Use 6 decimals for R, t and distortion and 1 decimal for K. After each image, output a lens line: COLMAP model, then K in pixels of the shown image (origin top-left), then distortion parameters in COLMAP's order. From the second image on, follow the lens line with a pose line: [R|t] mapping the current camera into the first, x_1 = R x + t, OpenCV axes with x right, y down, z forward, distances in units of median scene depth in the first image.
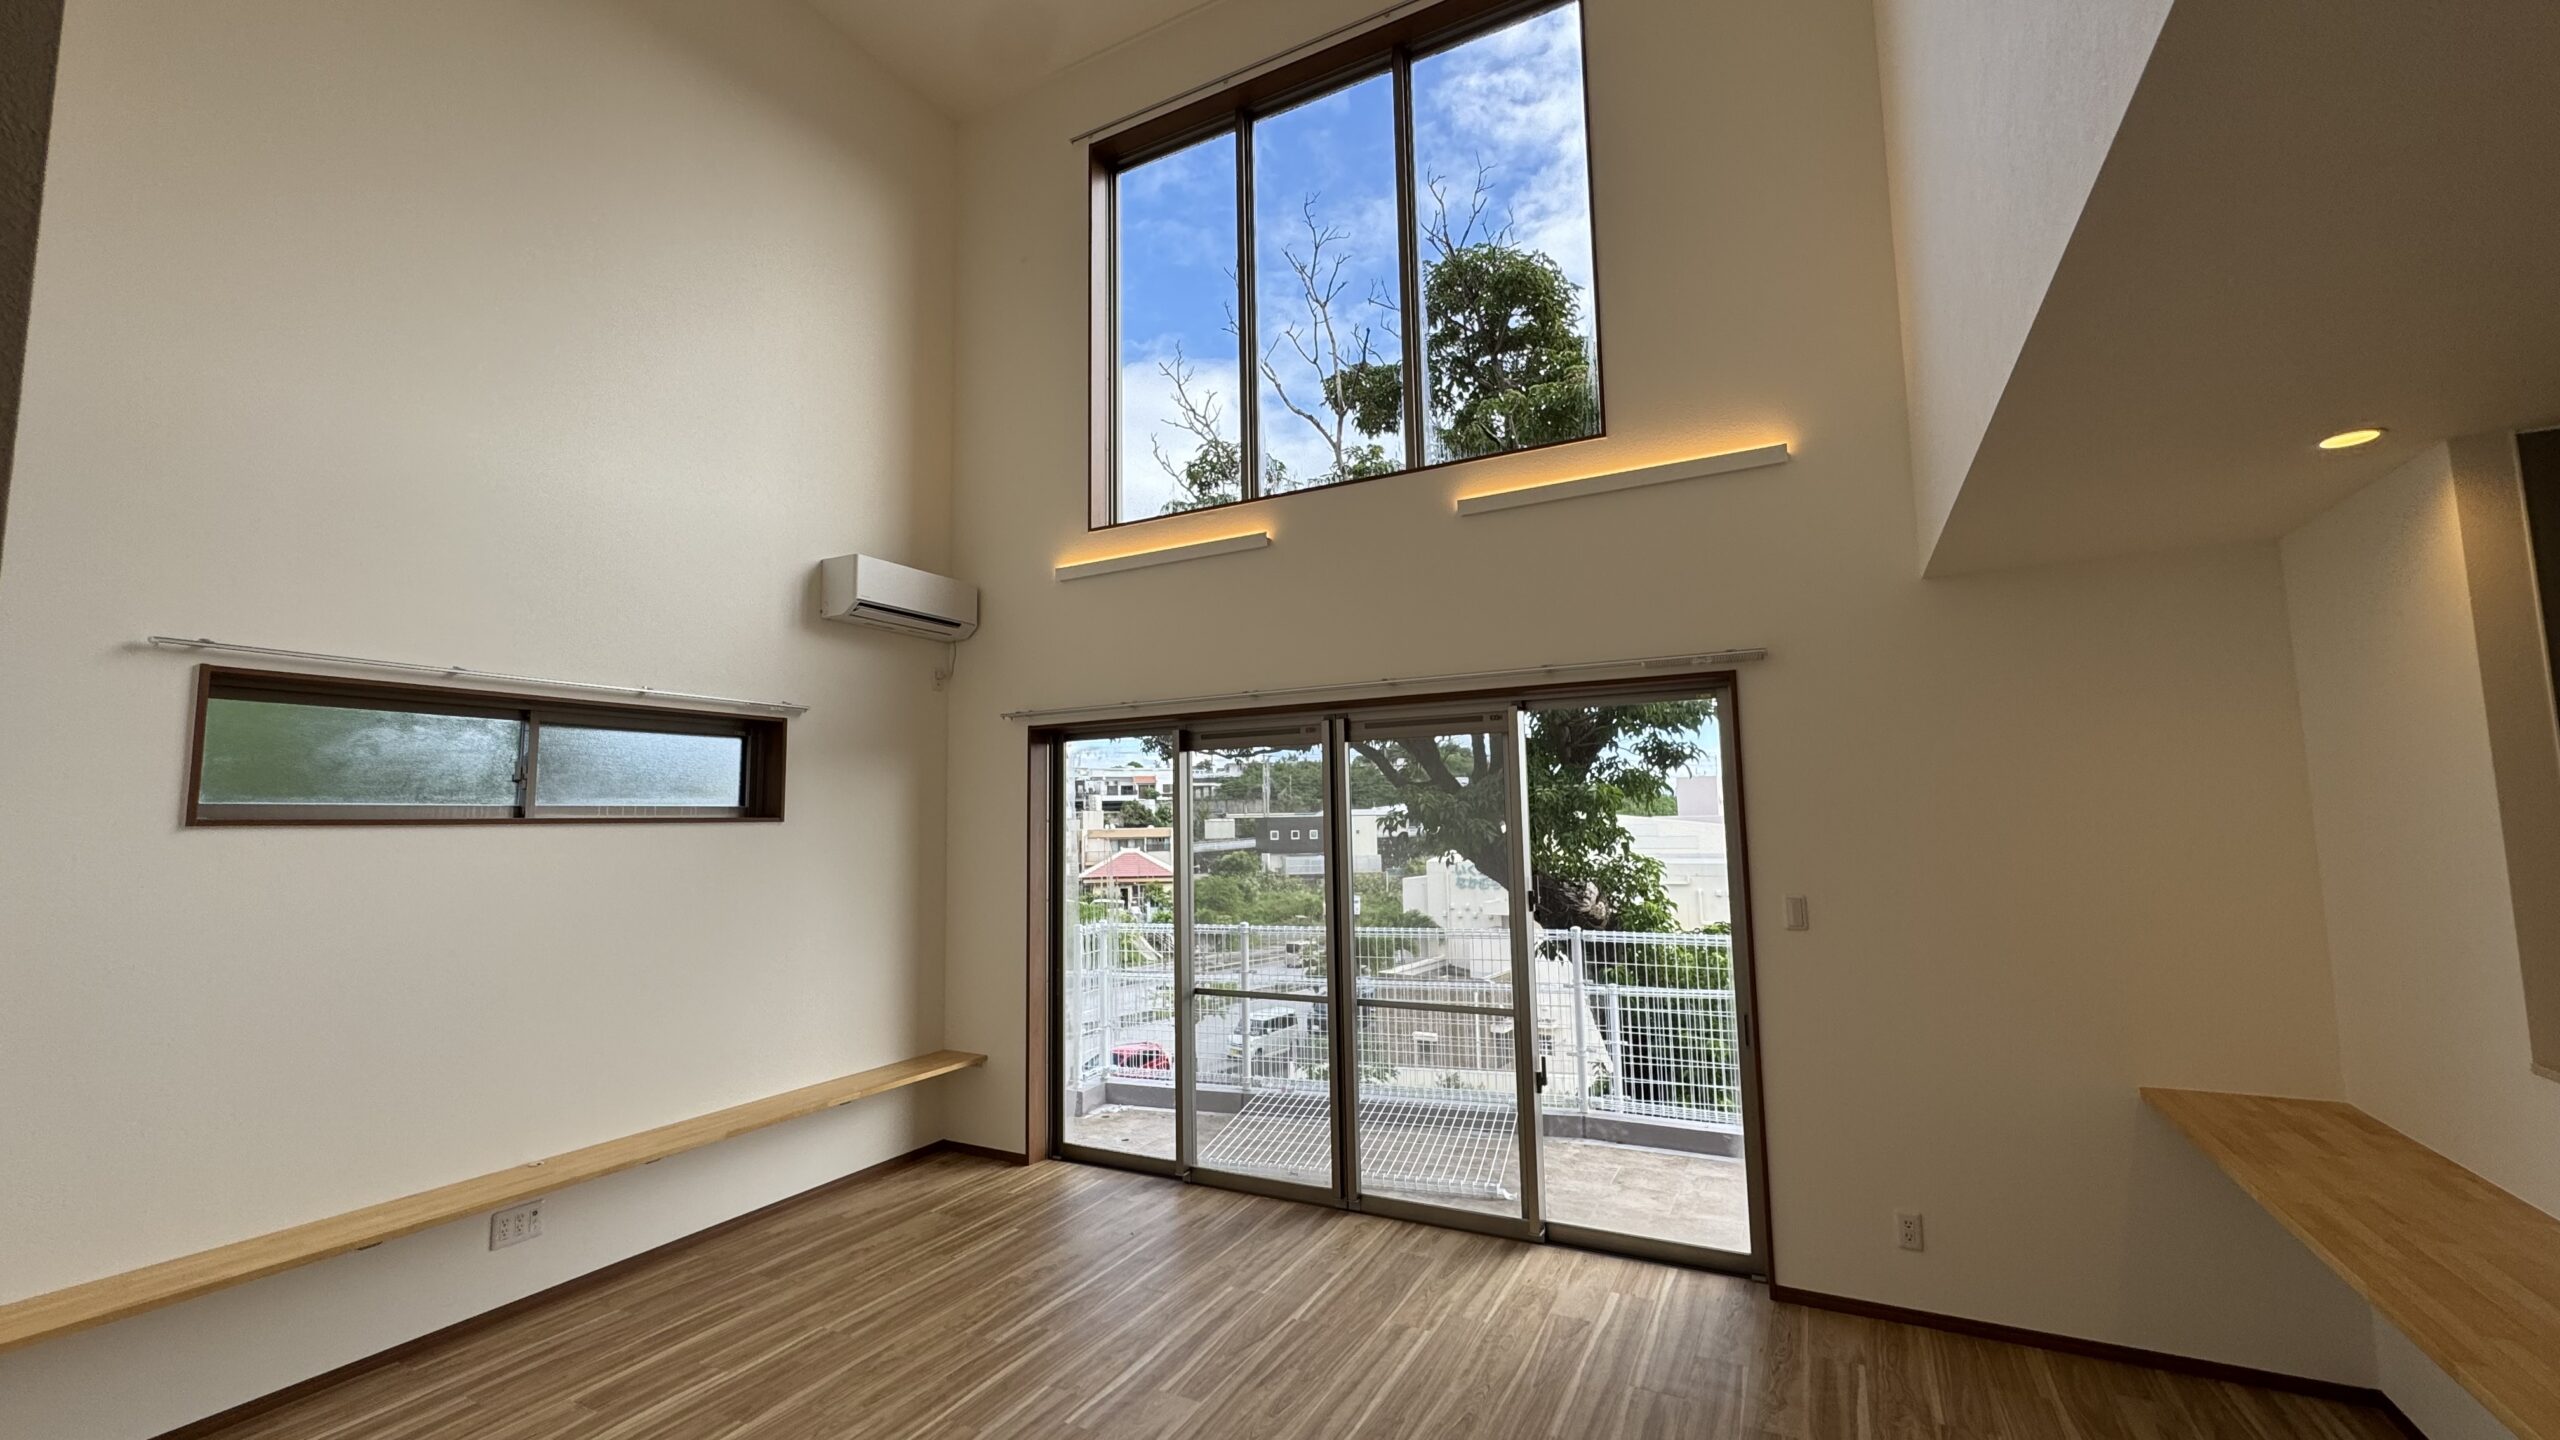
lens RADIAL K [[1026.8, 0, 1280.7], [0, 1026.8, 722.8], [0, 0, 1]] dist [-0.002404, 0.000435]
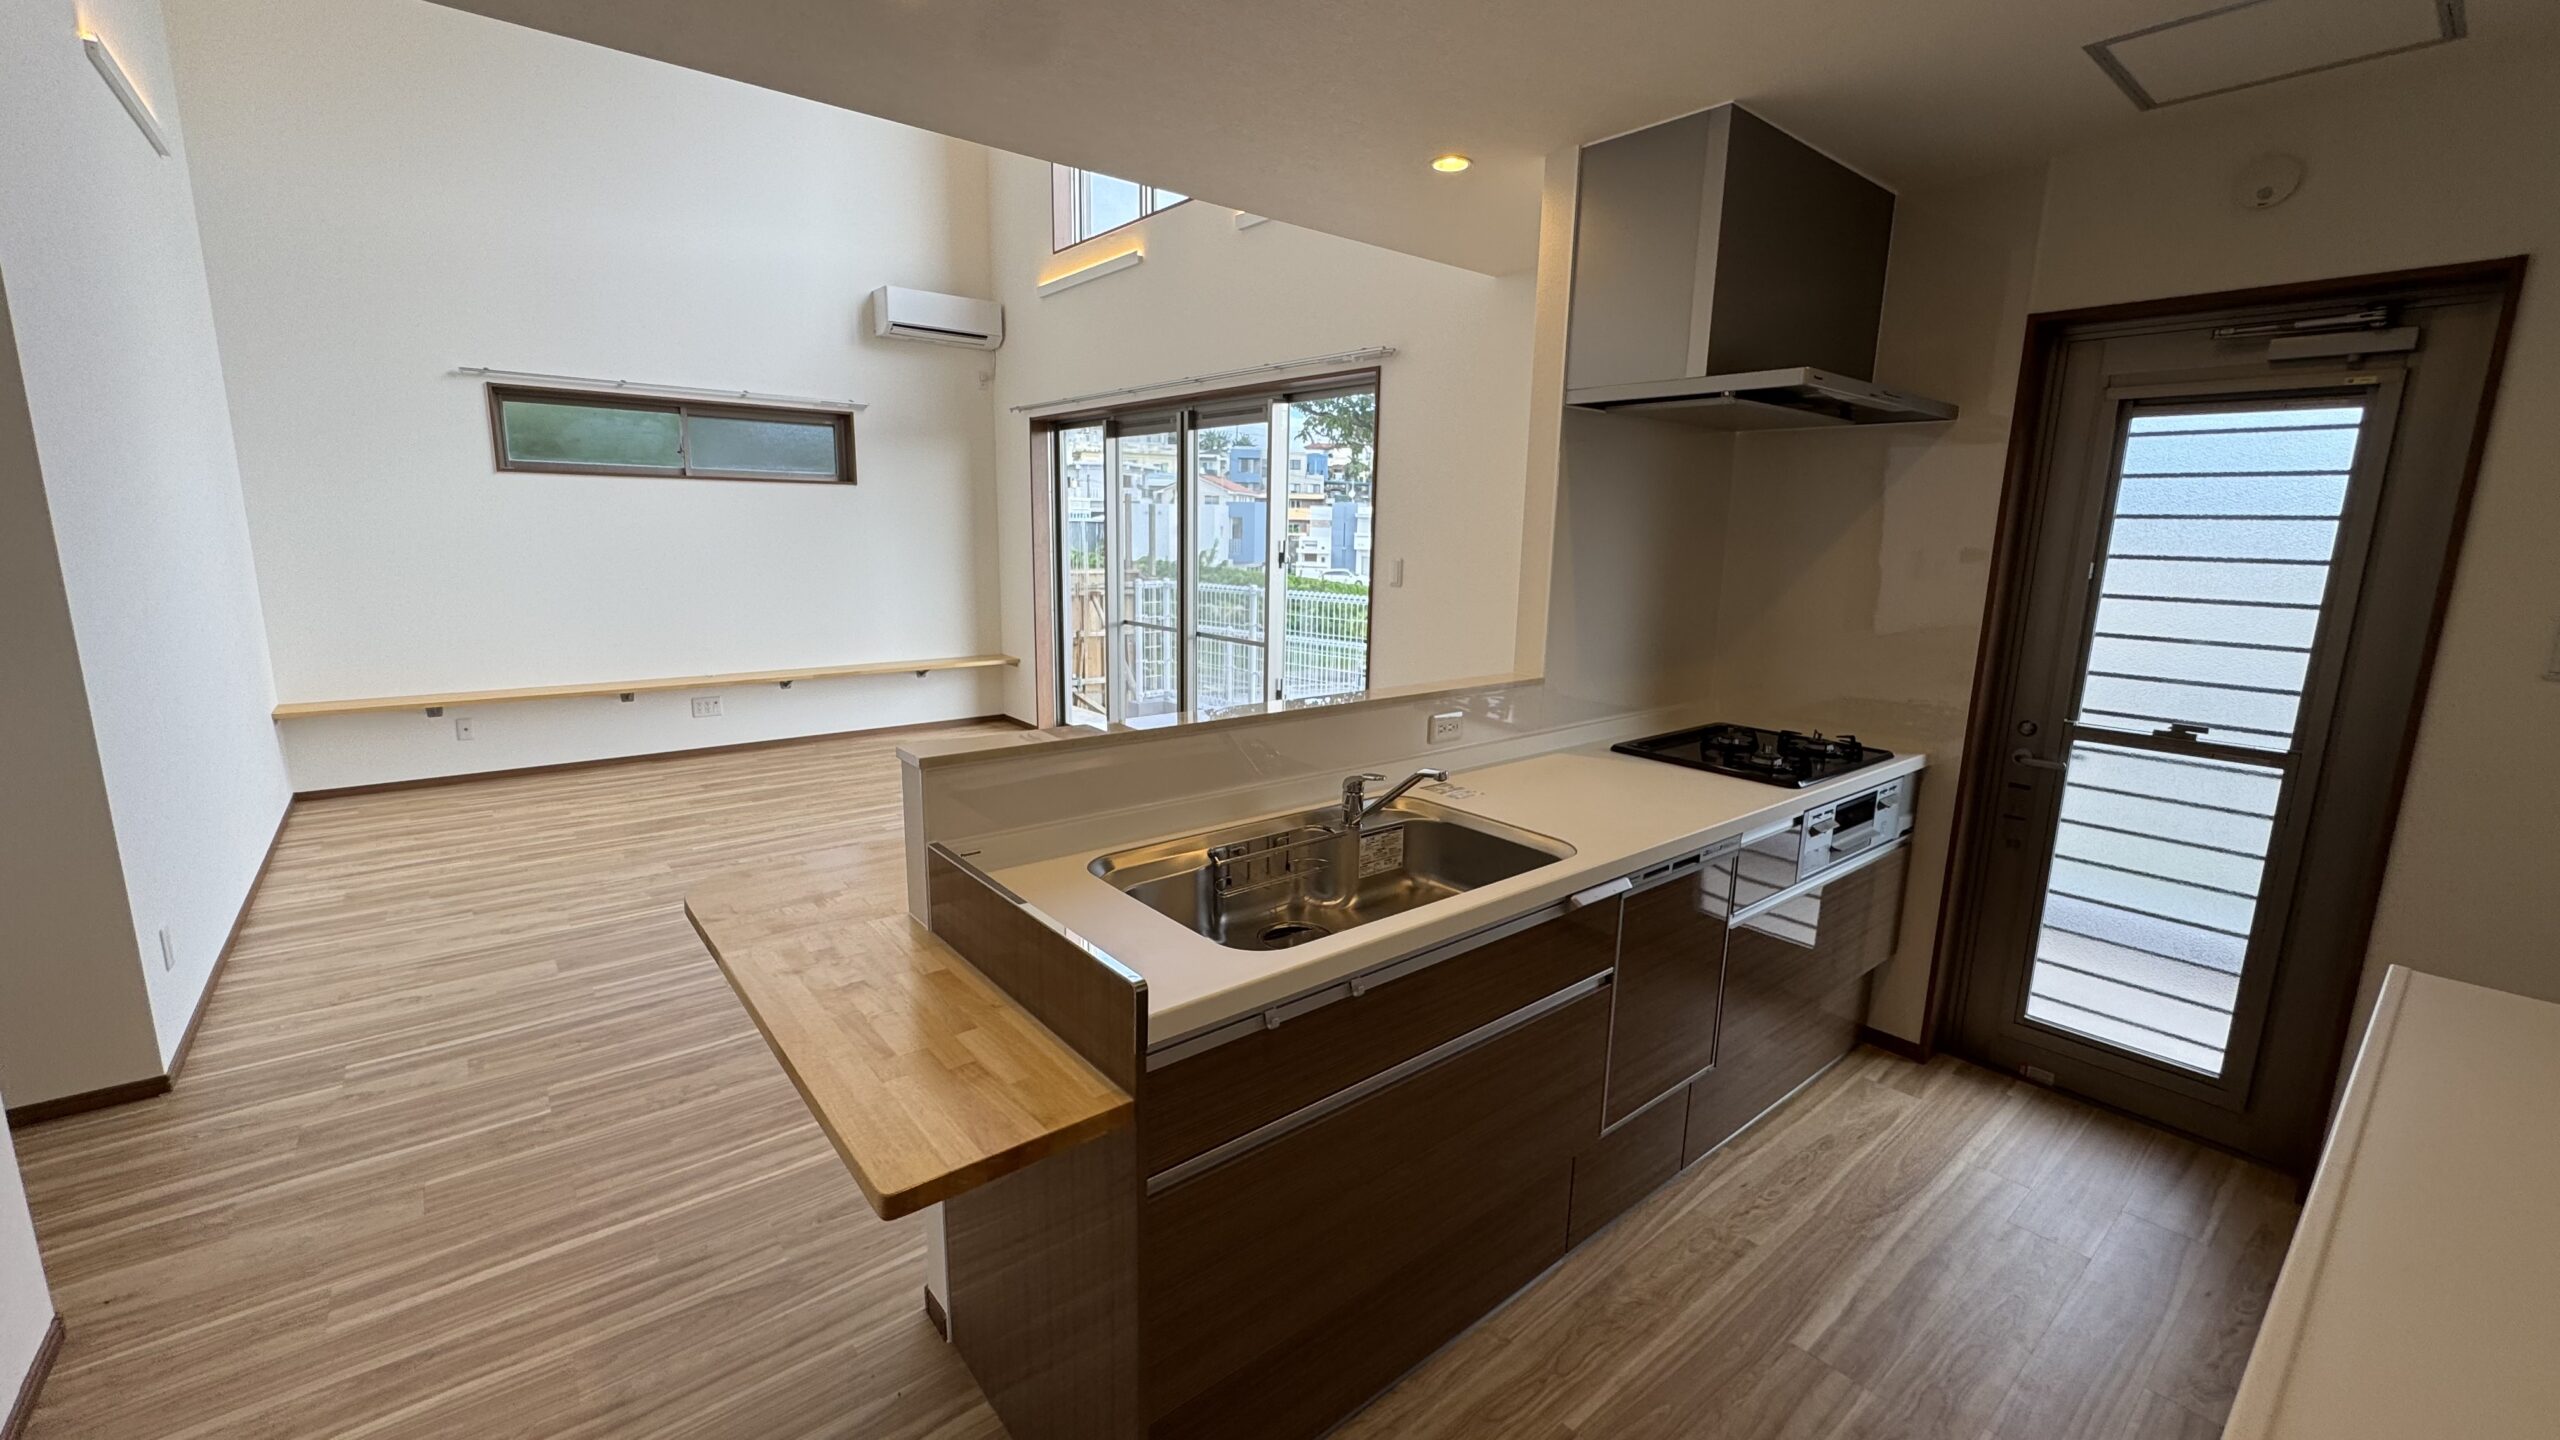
lens RADIAL K [[1026.8, 0, 1278.8], [0, 1026.8, 718.9], [0, 0, 1]] dist [-0.002404, 0.000435]
pose [[0.920078, 0.109190, -0.376209, 0.660910], [0.000848, 0.959811, 0.280647, 0.005544], [0.391733, -0.258537, 0.883008, -0.153039]]
